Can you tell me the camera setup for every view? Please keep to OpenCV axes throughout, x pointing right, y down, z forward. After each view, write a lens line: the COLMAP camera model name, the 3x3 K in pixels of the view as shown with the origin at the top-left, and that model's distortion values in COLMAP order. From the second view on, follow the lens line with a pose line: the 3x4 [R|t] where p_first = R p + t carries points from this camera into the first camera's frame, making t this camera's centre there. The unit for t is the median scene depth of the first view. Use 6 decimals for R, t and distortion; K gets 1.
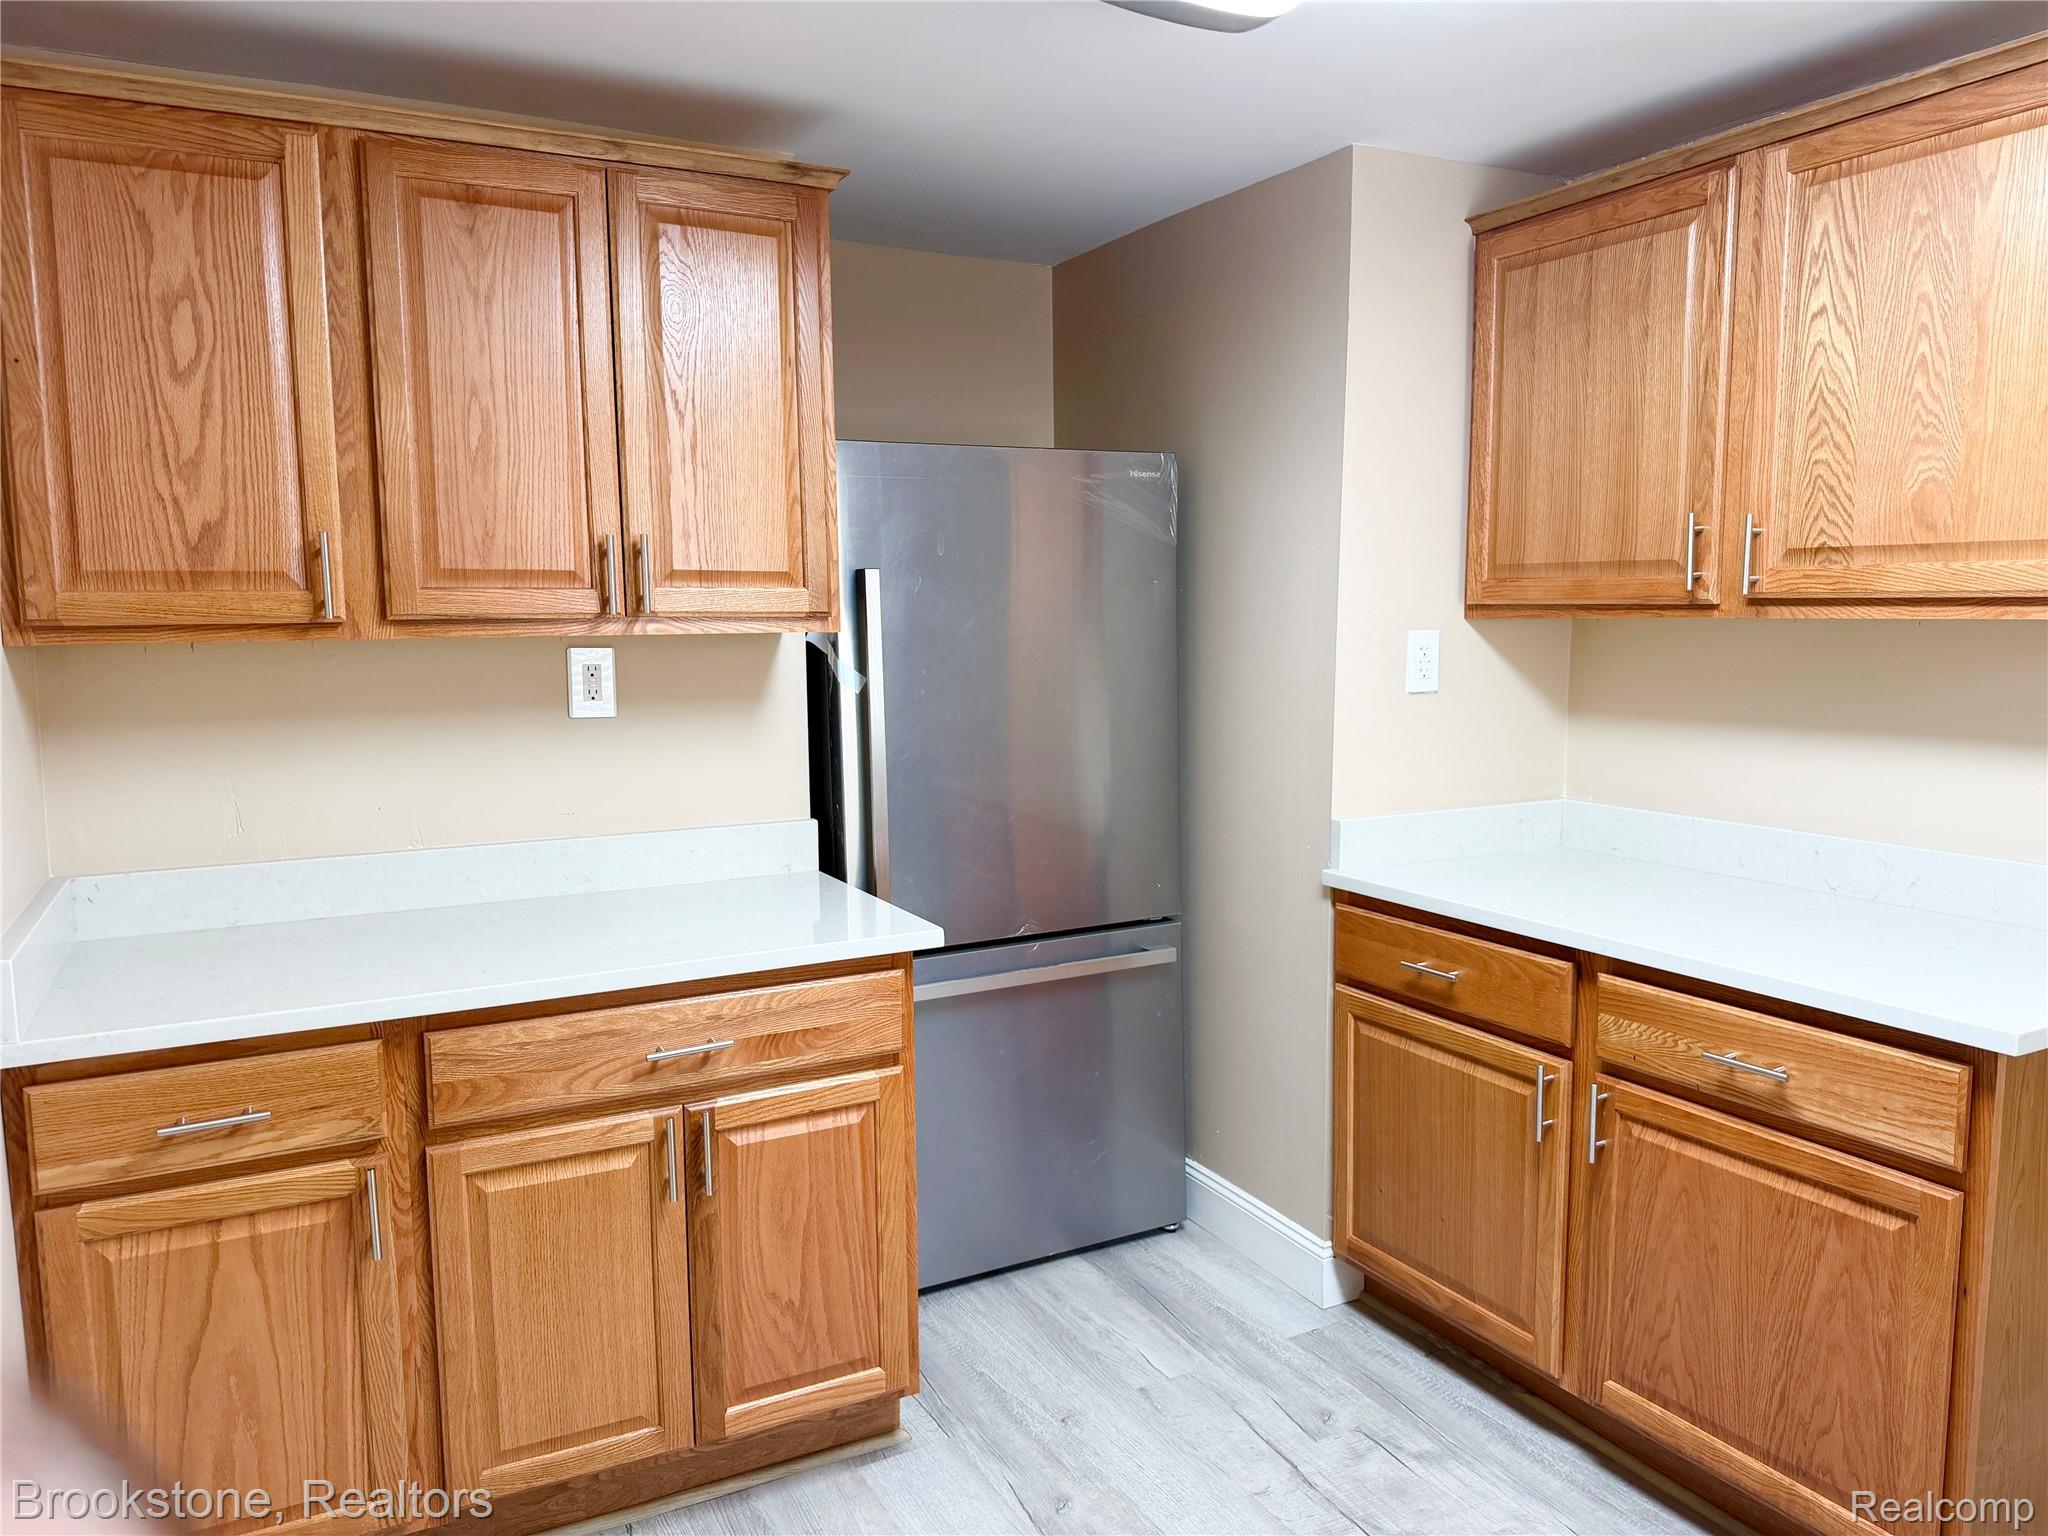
lens RADIAL K [[1413.7, 0, 1024.0], [0, 1413.7, 768.0], [0, 0, 1]] dist [0.055526, -0.087509]
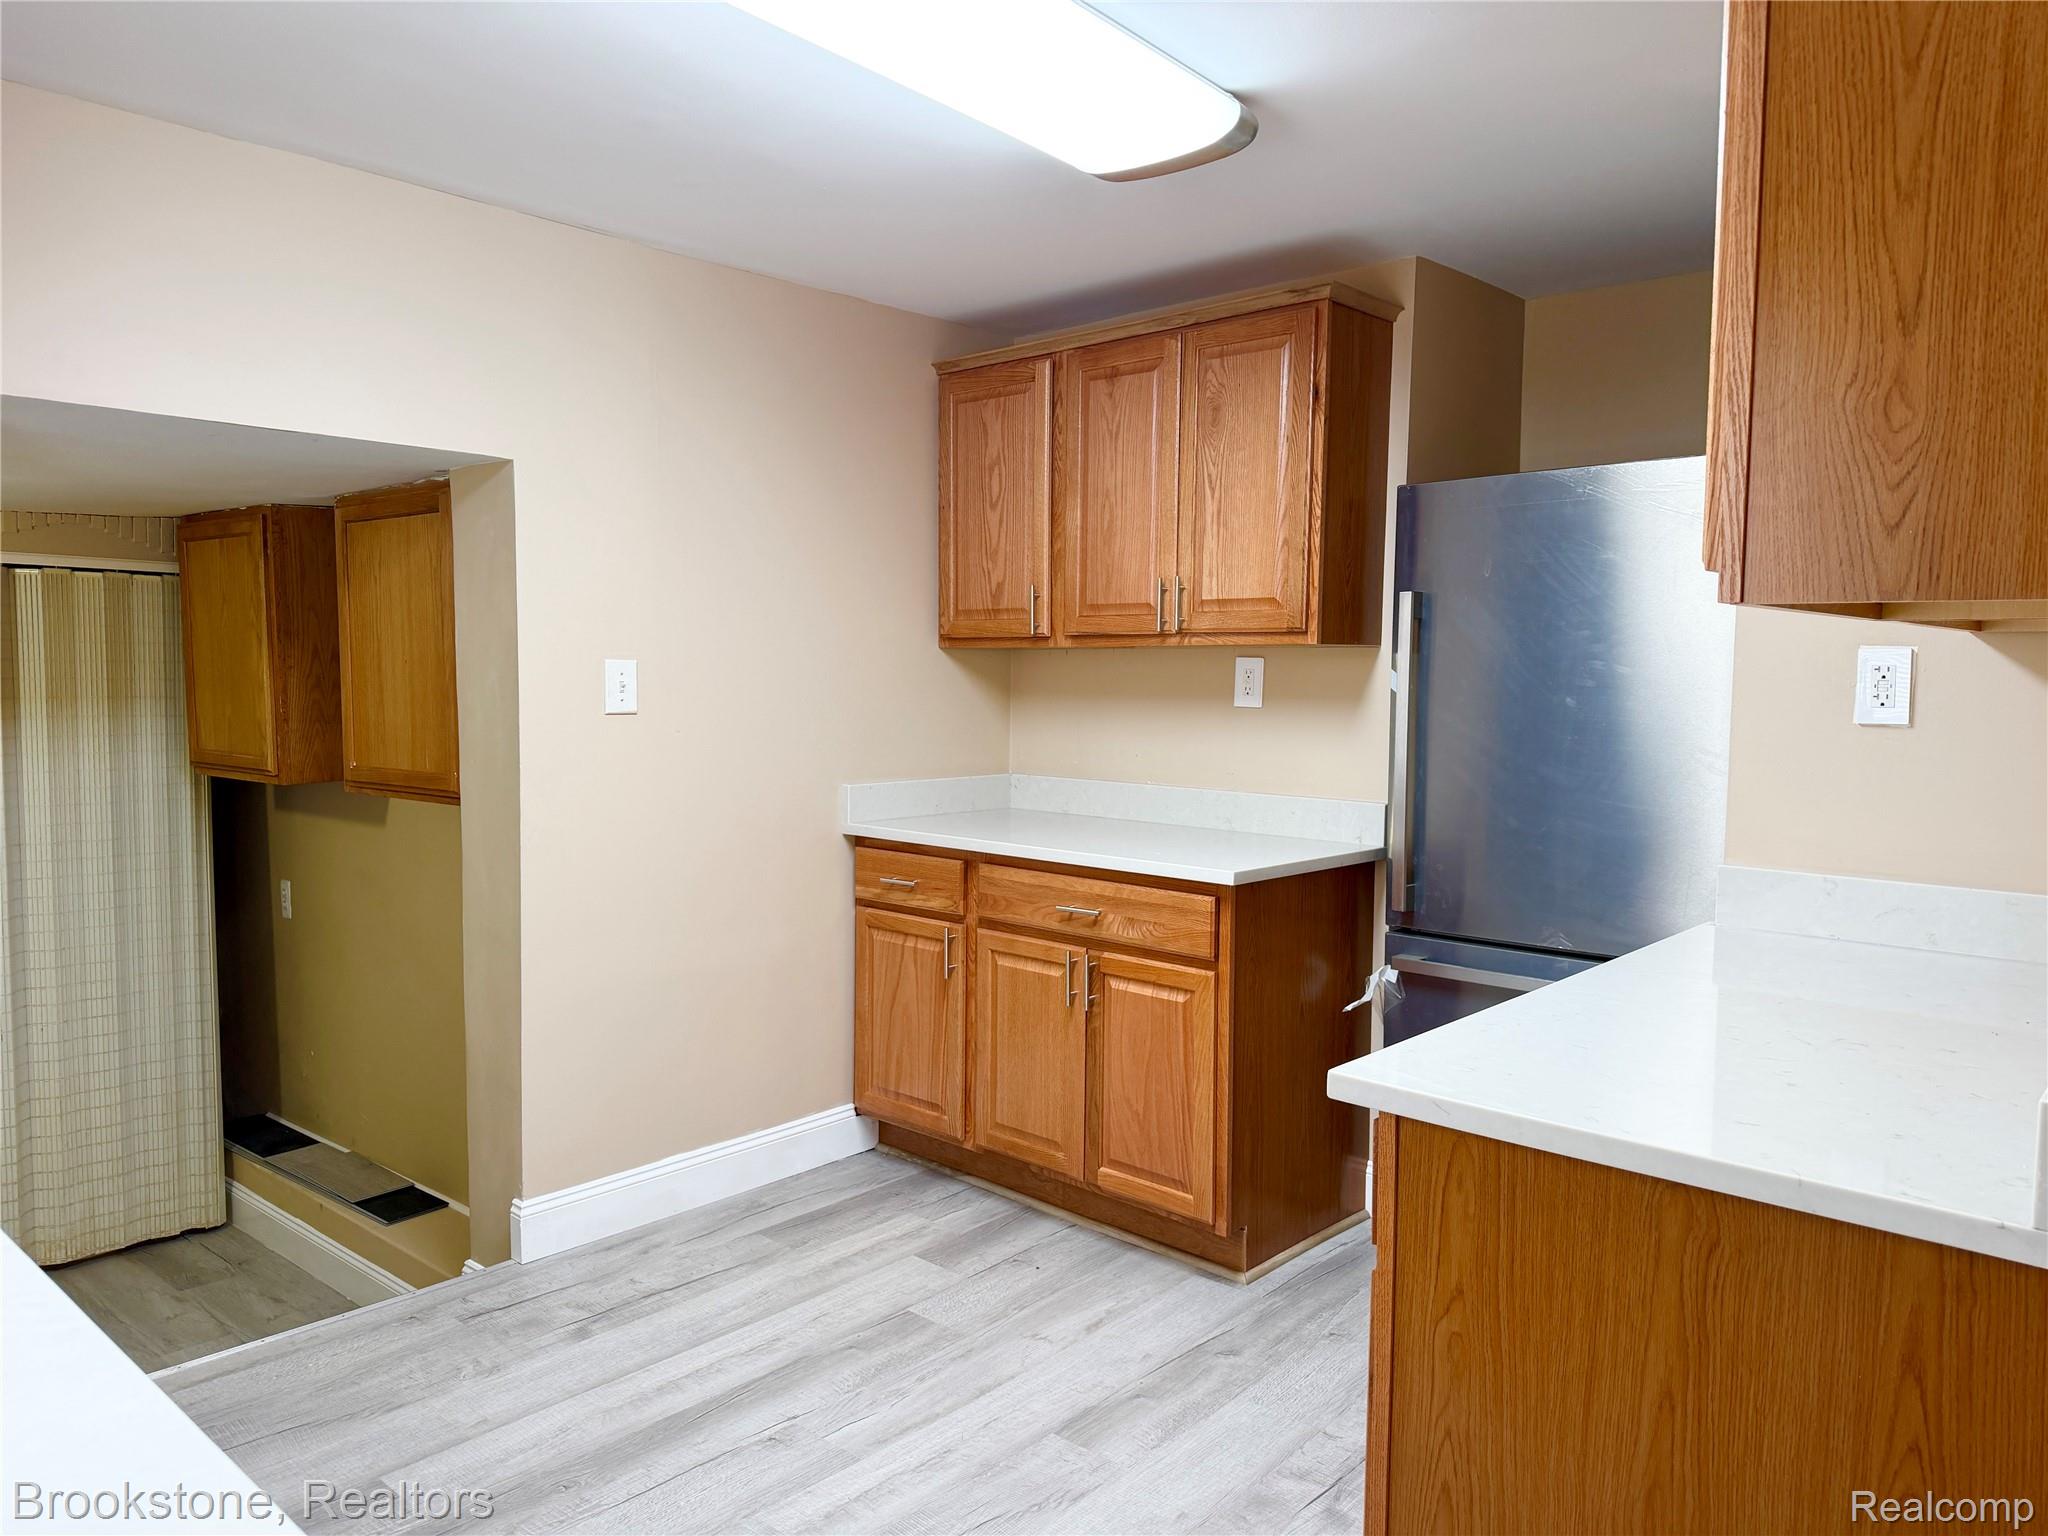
lens RADIAL K [[1444.3, 0, 1024.0], [0, 1444.3, 768.0], [0, 0, 1]] dist [0.119824, -0.149875]
pose [[0.334022, 0.078612, -0.939281, 1.205363], [-0.115682, 0.992401, 0.041919, -0.013545], [0.935439, 0.094656, 0.340578, 0.393707]]
